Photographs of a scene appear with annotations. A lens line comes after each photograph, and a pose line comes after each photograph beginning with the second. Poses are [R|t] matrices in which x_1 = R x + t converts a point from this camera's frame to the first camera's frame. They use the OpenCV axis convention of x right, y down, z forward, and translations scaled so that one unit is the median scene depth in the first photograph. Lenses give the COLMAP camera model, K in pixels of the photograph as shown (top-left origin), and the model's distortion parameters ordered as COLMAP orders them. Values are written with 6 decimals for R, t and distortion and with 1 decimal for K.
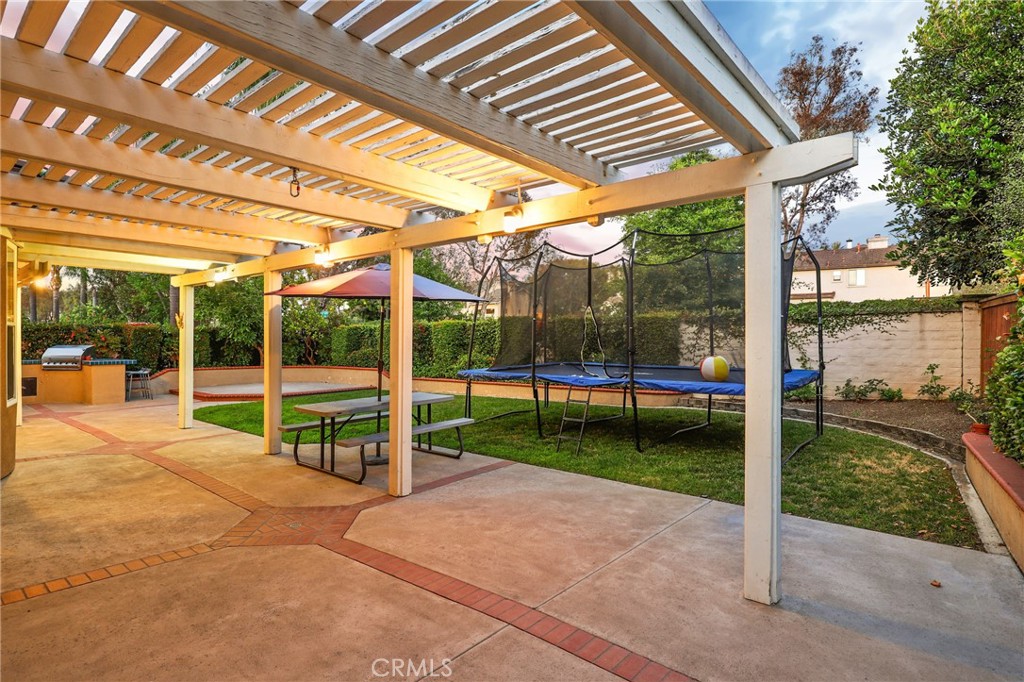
lens RADIAL K [[533.1, 0, 517.4], [0, 533.1, 340.6], [0, 0, 1]] dist [-0.002236, -0.000707]
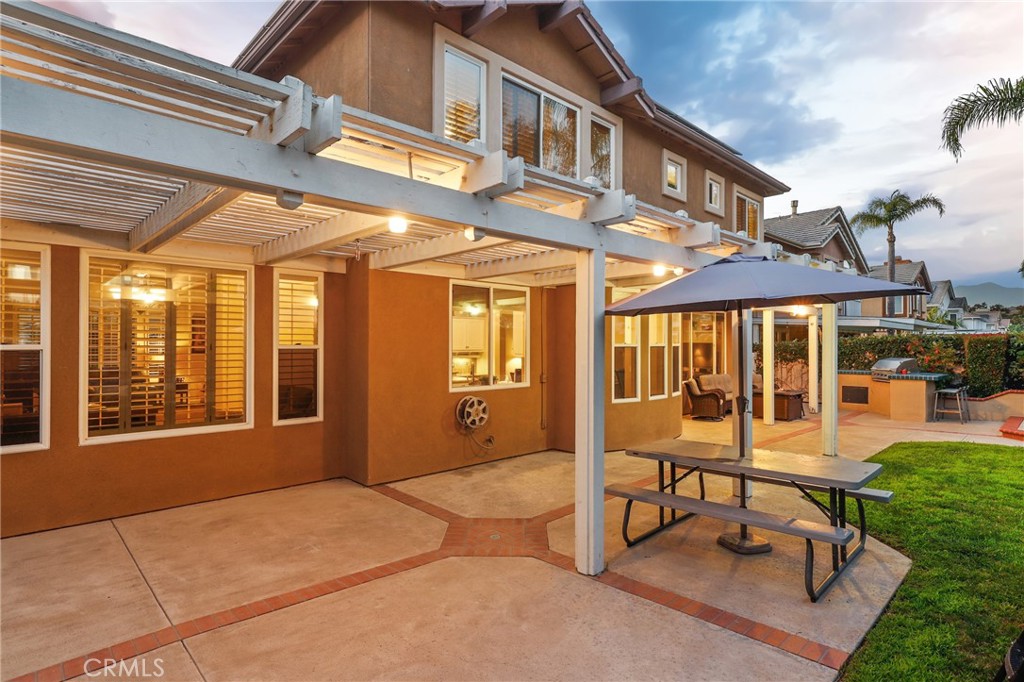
lens RADIAL K [[533.1, 0, 522.2], [0, 533.1, 342.2], [0, 0, 1]] dist [-0.002236, -0.000707]
pose [[-0.093596, -0.005503, -0.995595, 0.669011], [-0.001645, 0.999984, -0.005373, -0.042446], [0.995609, 0.001135, -0.093604, 1.181052]]
